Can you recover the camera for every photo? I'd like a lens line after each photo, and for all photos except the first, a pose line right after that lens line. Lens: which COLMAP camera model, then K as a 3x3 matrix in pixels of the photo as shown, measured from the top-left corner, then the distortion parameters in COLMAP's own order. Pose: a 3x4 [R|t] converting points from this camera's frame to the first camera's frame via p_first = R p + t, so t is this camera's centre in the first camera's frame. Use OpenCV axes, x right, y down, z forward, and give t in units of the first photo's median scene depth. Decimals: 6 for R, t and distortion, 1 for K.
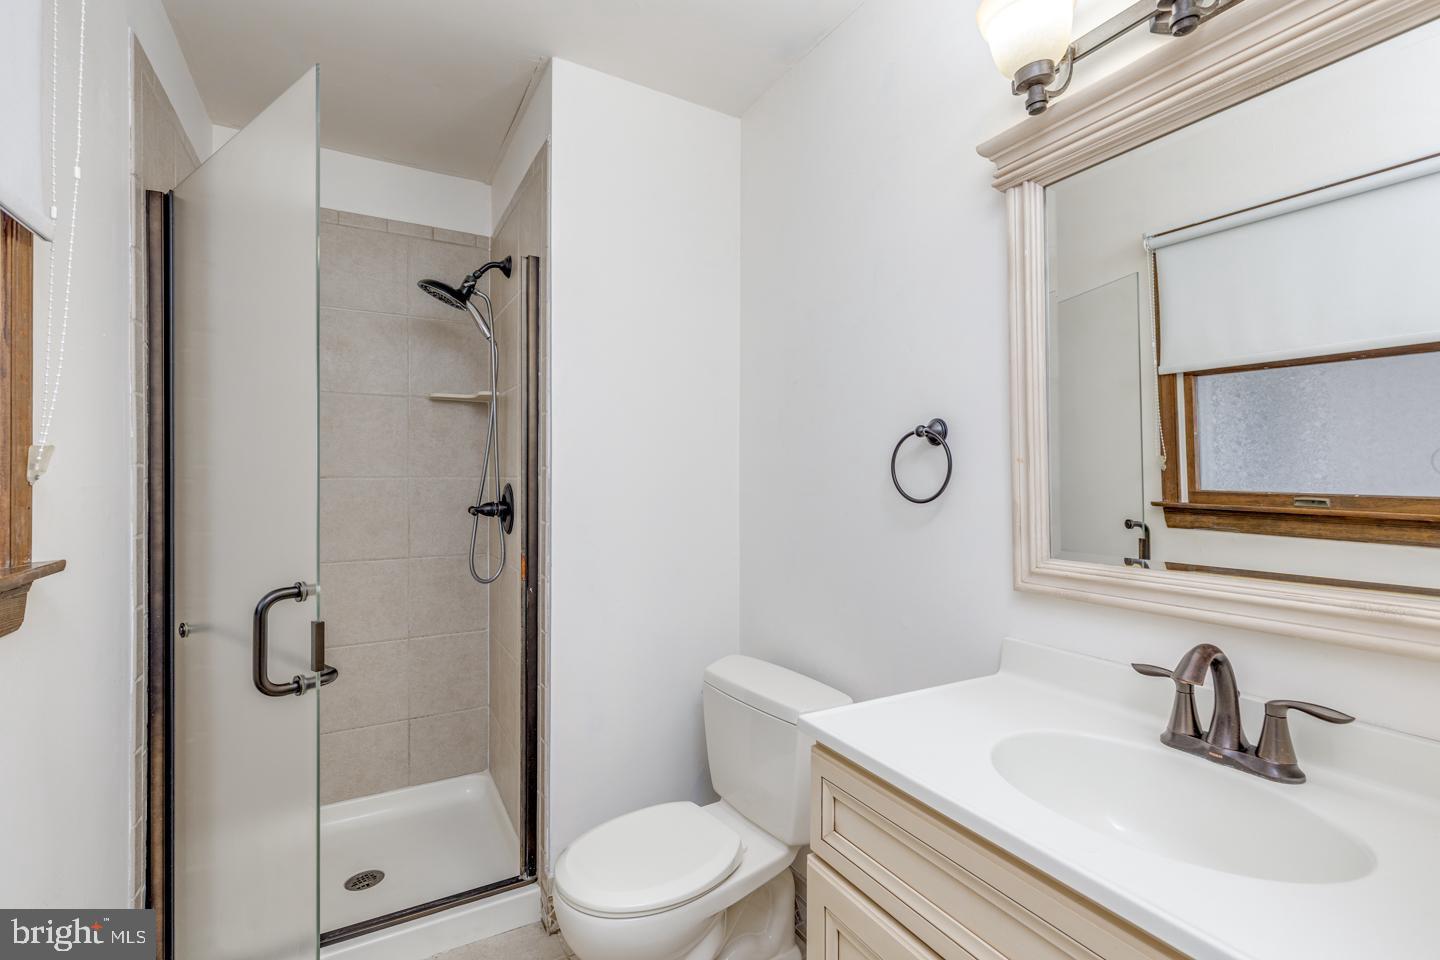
lens RADIAL K [[653.2, 0, 723.9], [0, 653.2, 474.7], [0, 0, 1]] dist [0.001723, -0.000519]
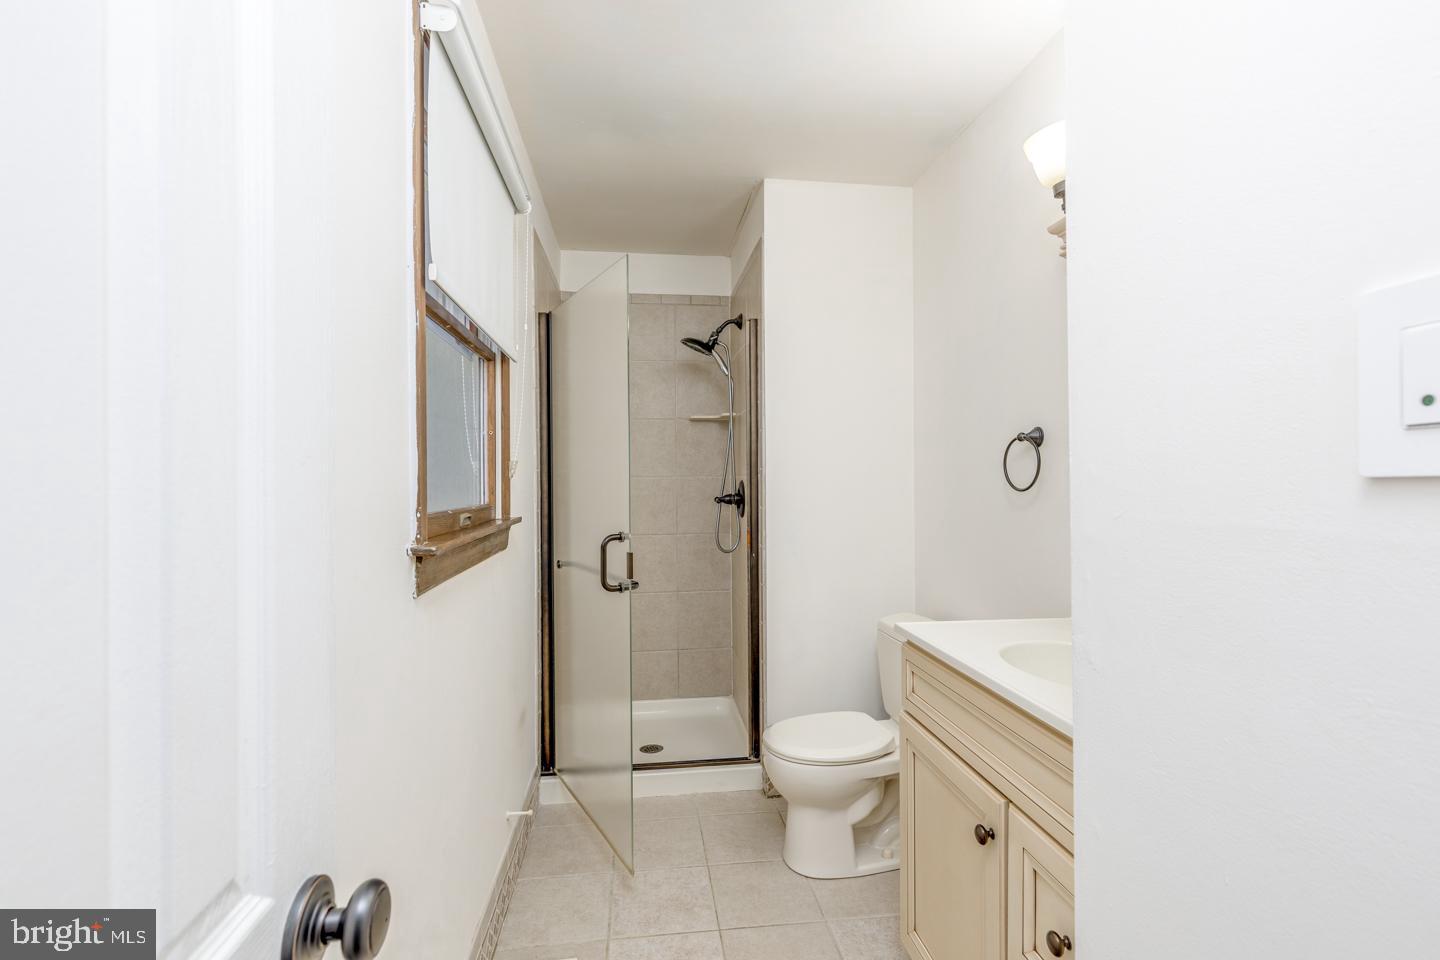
lens RADIAL K [[653.2, 0, 716.7], [0, 653.2, 475.2], [0, 0, 1]] dist [0.001723, -0.000519]
pose [[0.923551, -0.008802, -0.383374, 0.178137], [0.008611, 0.999960, -0.002215, 0.006099], [0.383378, -0.001256, 0.923591, -0.345013]]
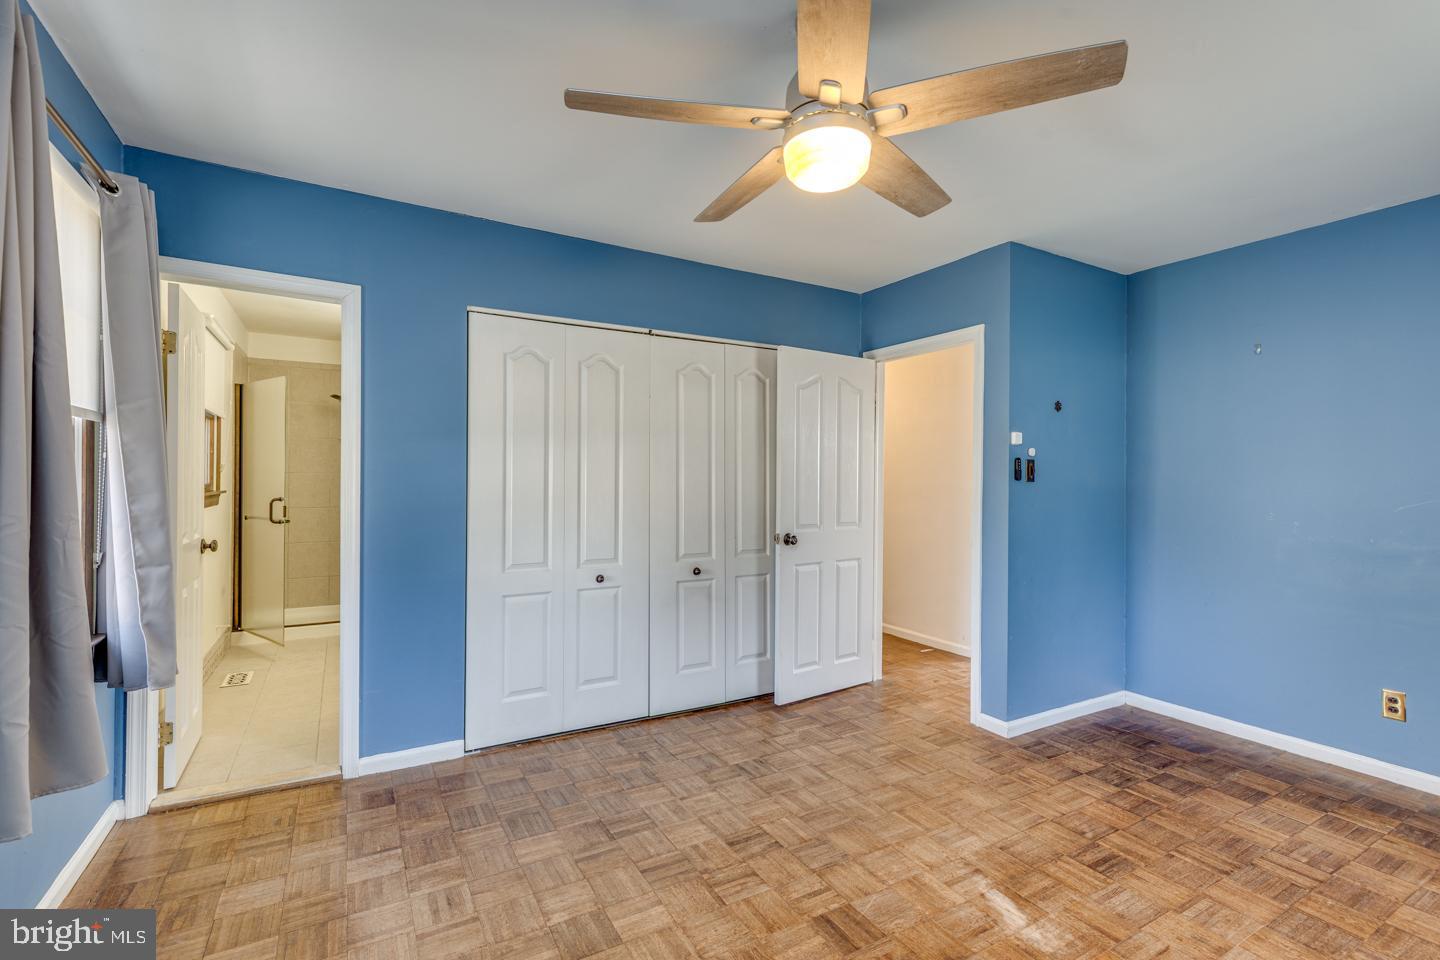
lens RADIAL K [[653.2, 0, 717.9], [0, 653.2, 476.3], [0, 0, 1]] dist [0.001723, -0.000519]
pose [[0.999955, 0.008329, 0.004462, 1.202211], [-0.008339, 0.999963, 0.002162, 0.000456], [-0.004444, -0.002199, 0.999988, -1.802948]]
